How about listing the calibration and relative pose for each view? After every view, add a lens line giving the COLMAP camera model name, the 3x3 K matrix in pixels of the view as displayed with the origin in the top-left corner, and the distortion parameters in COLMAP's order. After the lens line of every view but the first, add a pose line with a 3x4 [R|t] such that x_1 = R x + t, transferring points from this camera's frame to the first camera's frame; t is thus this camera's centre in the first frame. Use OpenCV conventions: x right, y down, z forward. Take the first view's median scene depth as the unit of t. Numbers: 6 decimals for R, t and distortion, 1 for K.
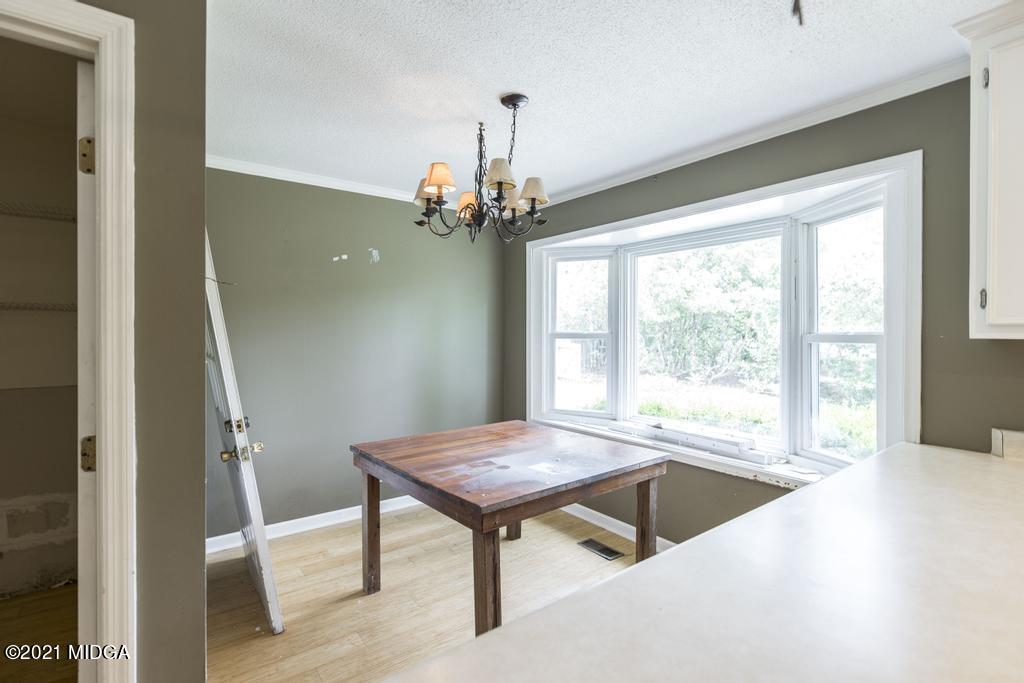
lens RADIAL K [[484.5, 0, 533.4], [0, 484.5, 336.4], [0, 0, 1]] dist [-0.001538, -0.000180]
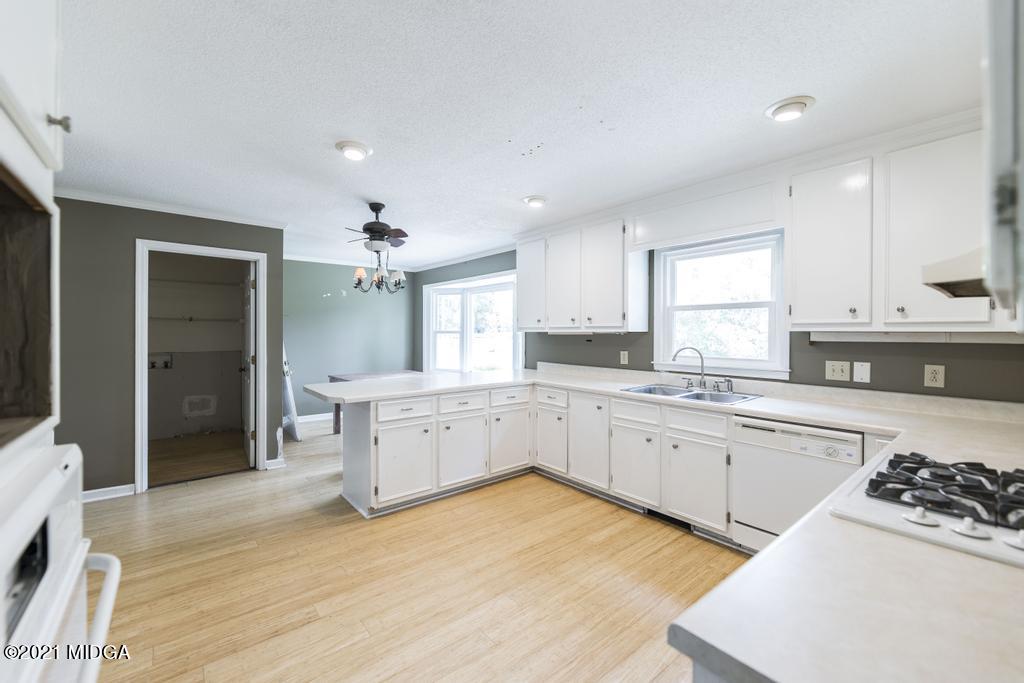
lens RADIAL K [[437.9, 0, 535.1], [0, 437.9, 338.4], [0, 0, 1]] dist [-0.000558, -0.000166]
pose [[0.999638, 0.003833, 0.026642, 0.757784], [-0.004008, 0.999971, 0.006508, 0.022817], [-0.026617, -0.006612, 0.999624, -1.549089]]
